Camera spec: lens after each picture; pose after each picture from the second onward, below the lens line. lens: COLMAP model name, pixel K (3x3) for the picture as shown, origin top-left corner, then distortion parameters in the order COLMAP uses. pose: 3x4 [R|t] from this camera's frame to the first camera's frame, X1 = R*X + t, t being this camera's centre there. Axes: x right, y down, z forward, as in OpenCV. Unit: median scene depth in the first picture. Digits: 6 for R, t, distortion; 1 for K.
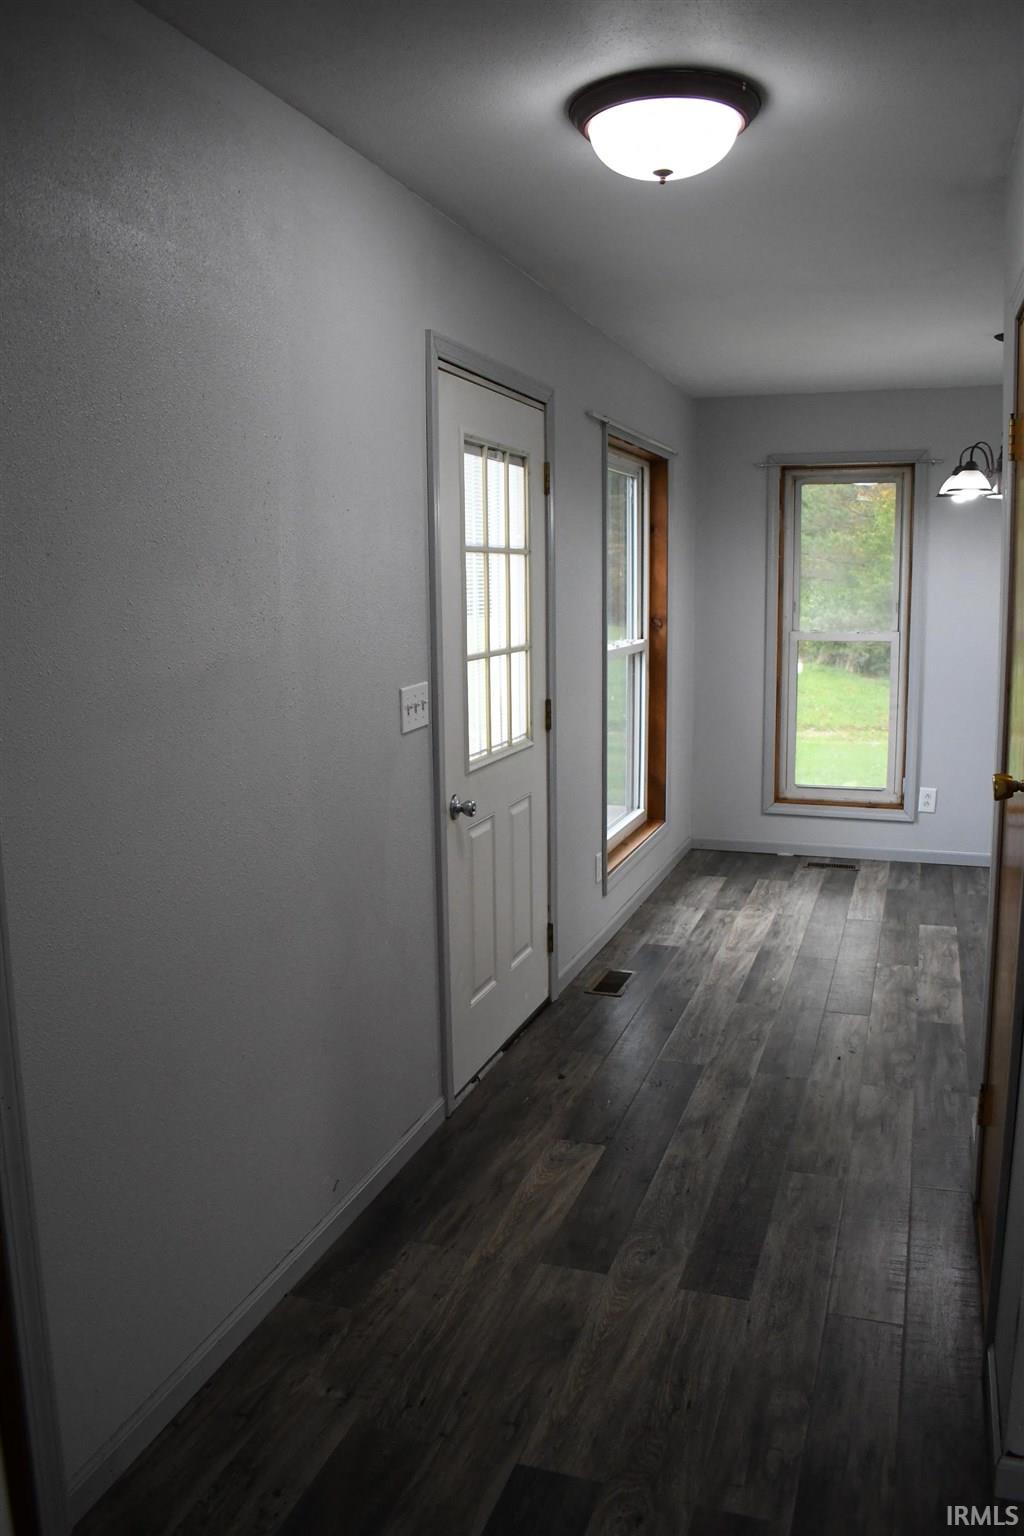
lens RADIAL K [[1194.1, 0, 541.4], [0, 1194.1, 769.5], [0, 0, 1]] dist [-0.098164, 0.015323]
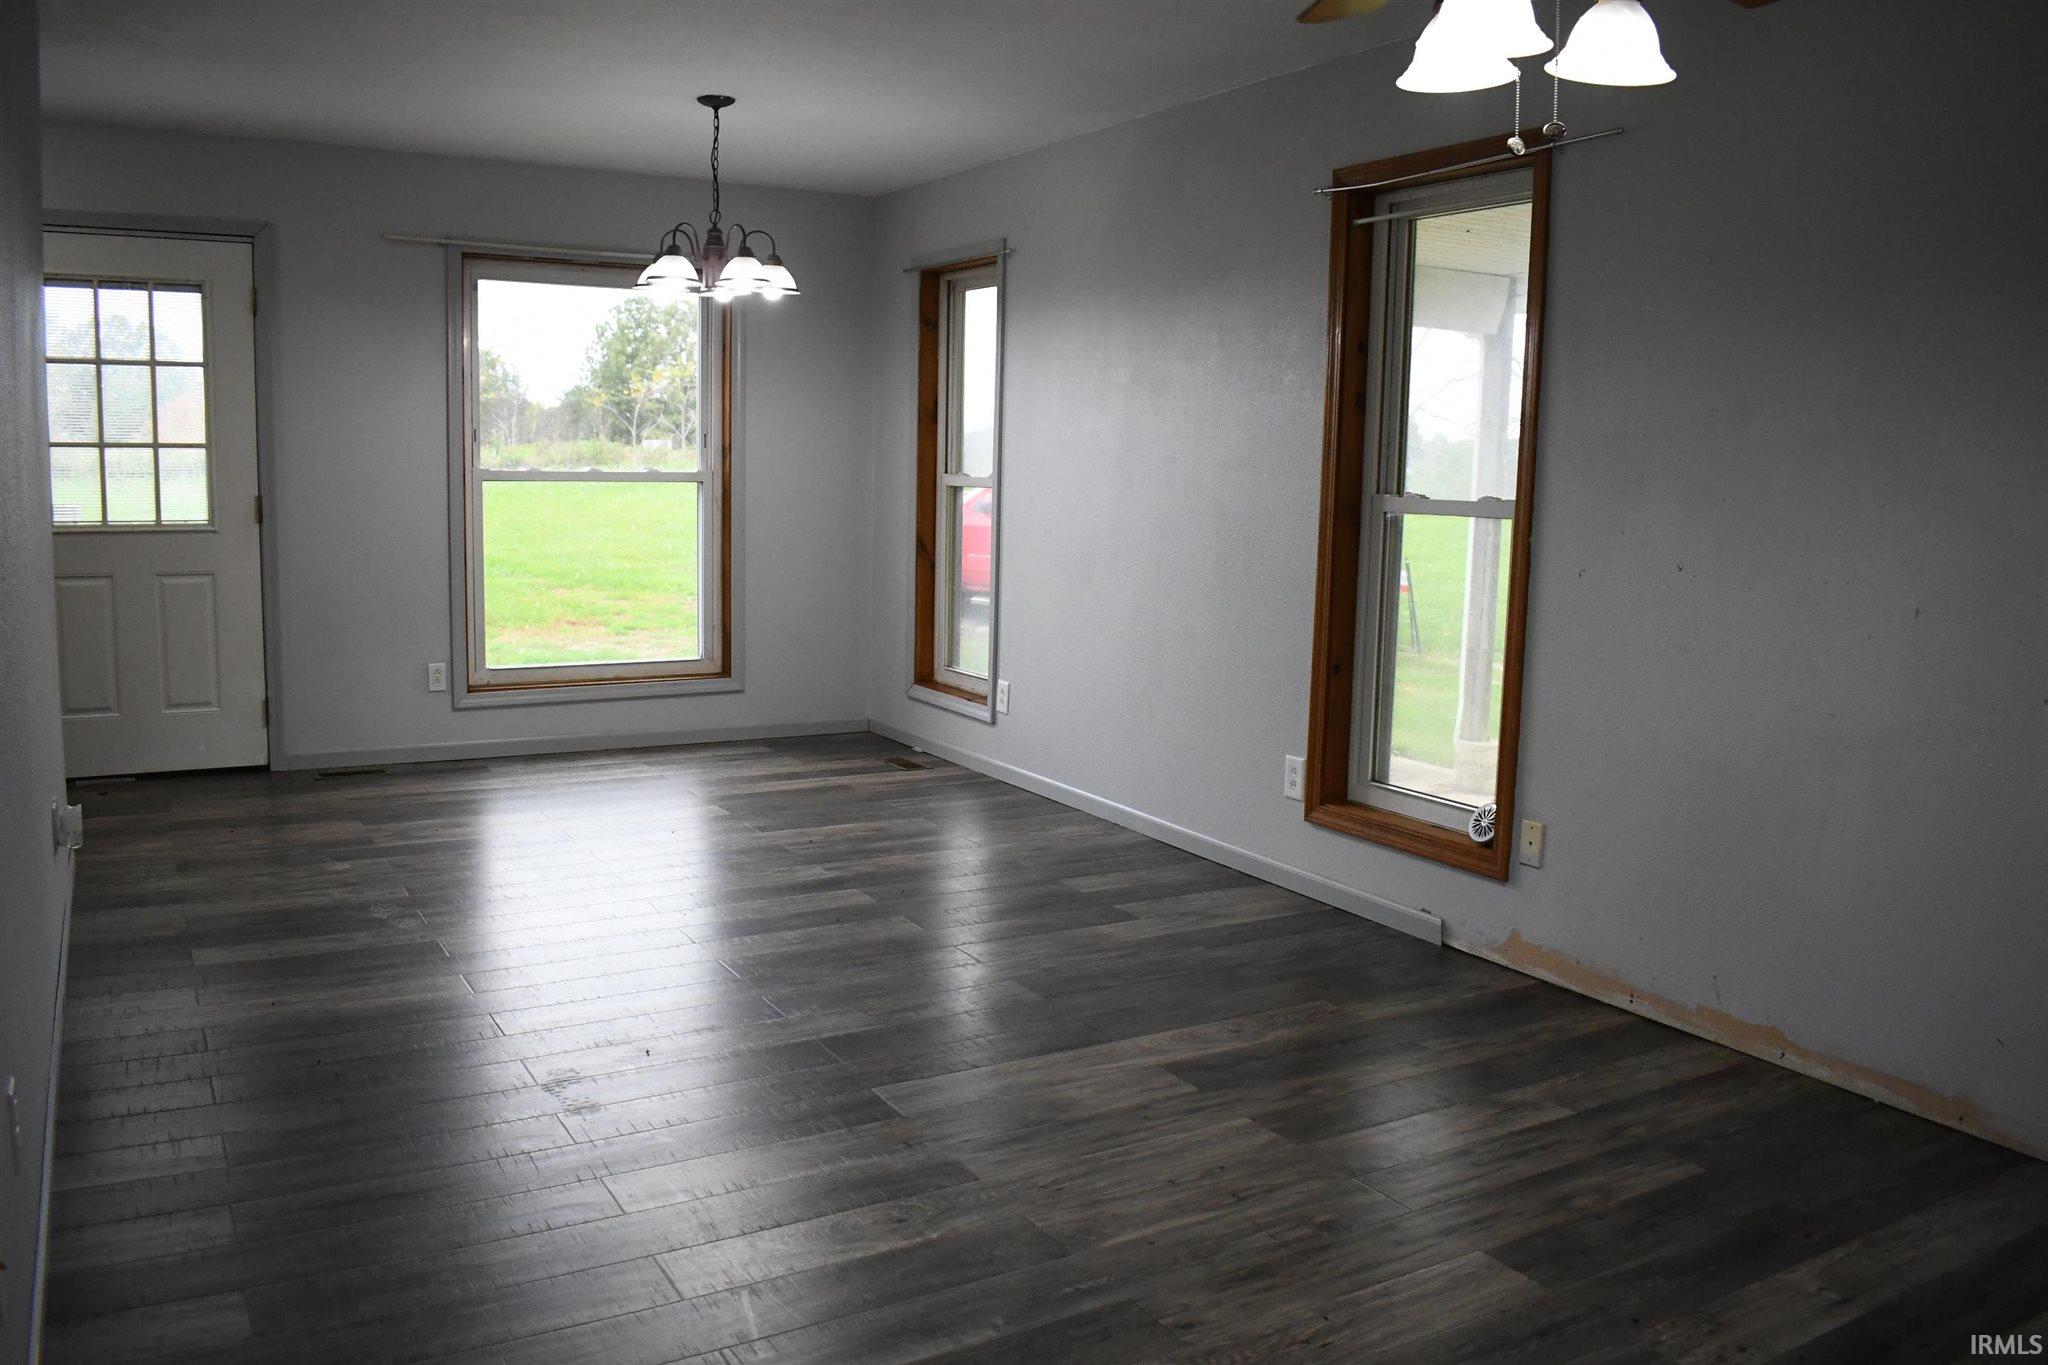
lens RADIAL K [[1573.1, 0, 1024.0], [0, 1573.1, 682.5], [0, 0, 1]] dist [-0.157308, 0.119762]
pose [[0.742101, 0.115575, -0.660249, 1.465365], [-0.132335, 0.990897, 0.024712, -0.013639], [0.657094, 0.069035, 0.750640, 0.383835]]
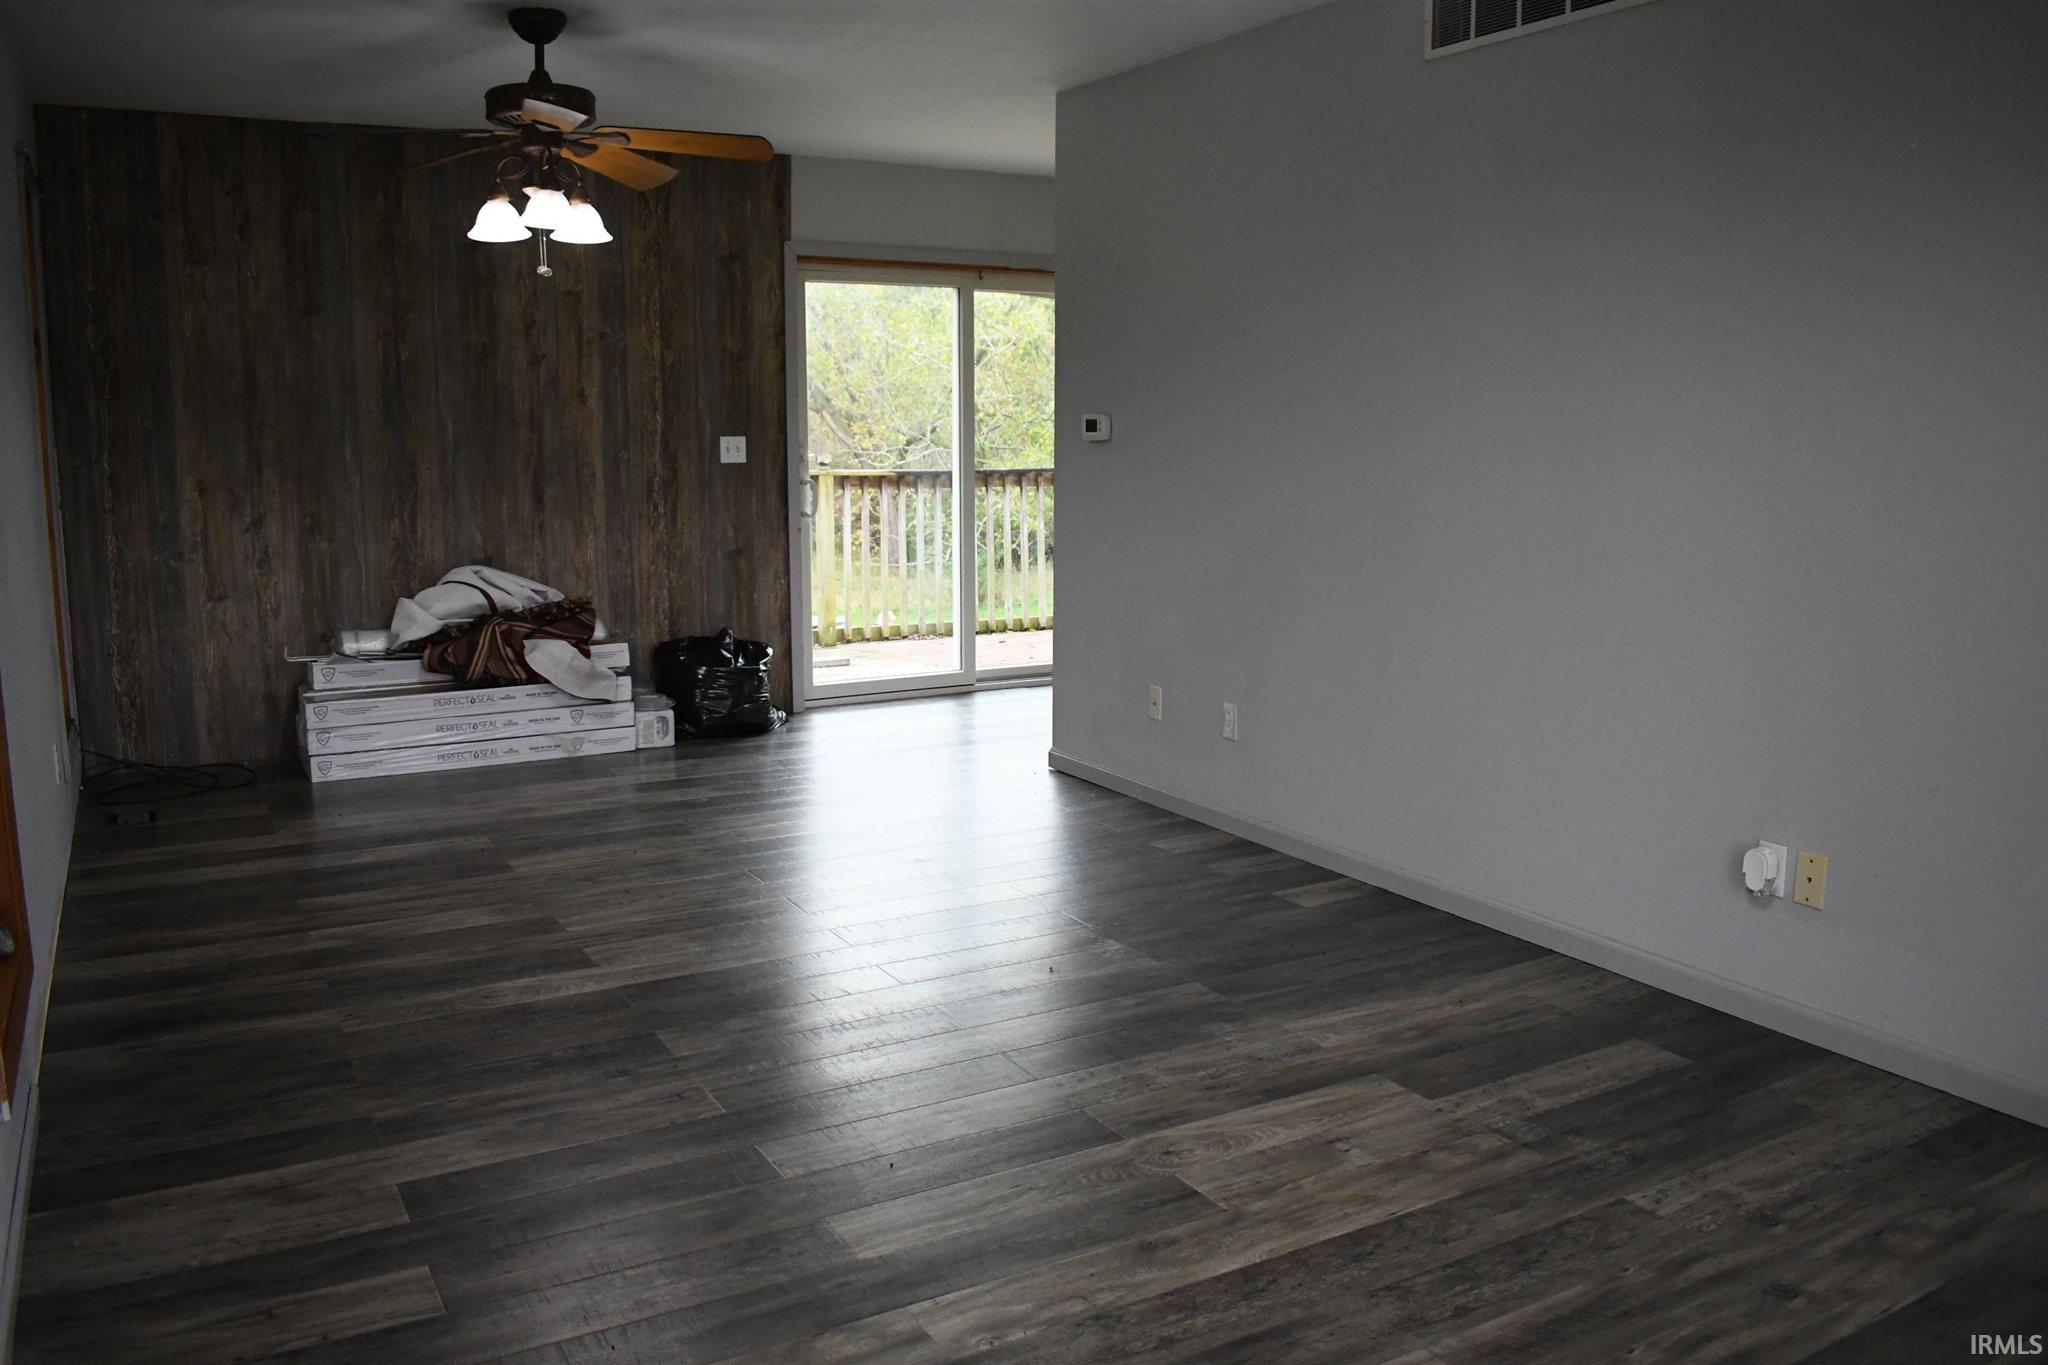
lens RADIAL K [[1592.1, 0, 1016.3], [0, 1592.1, 674.3], [0, 0, 1]] dist [-0.098164, 0.015323]
pose [[-0.732970, -0.099159, 0.672995, 0.273968], [0.109216, 0.959332, 0.260297, -0.177246], [-0.671436, 0.264292, -0.692332, 1.433072]]
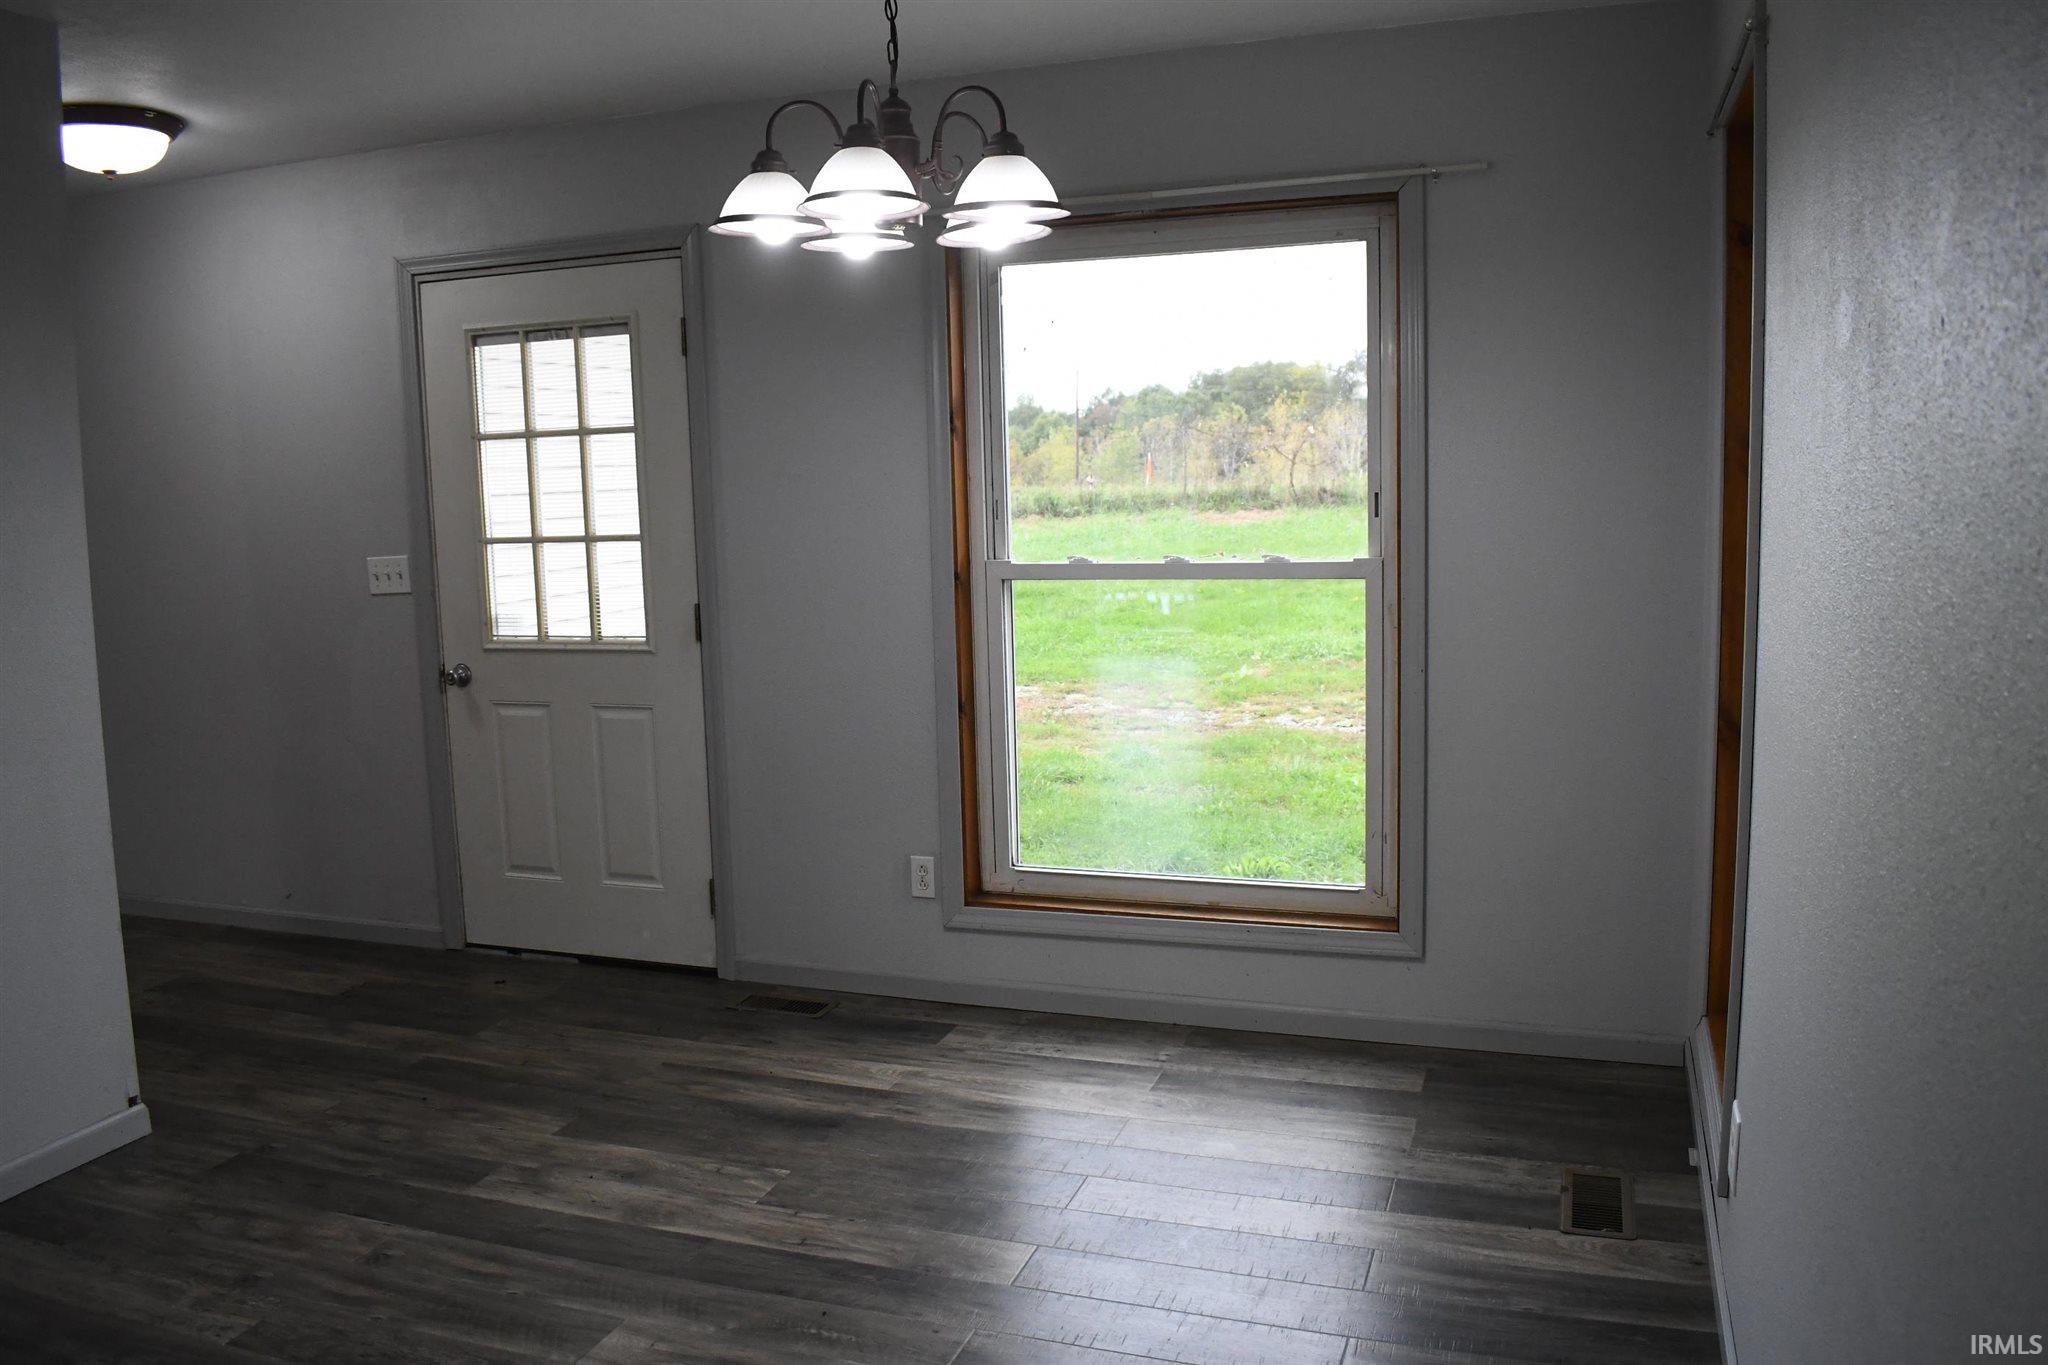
lens RADIAL K [[1592.1, 0, 1016.3], [0, 1592.1, 674.3], [0, 0, 1]] dist [-0.098164, 0.015323]
pose [[-0.027952, 0.129710, -0.991158, 1.048644], [-0.131437, 0.982460, 0.132278, -0.178135], [0.990930, 0.133972, -0.010413, 1.186668]]
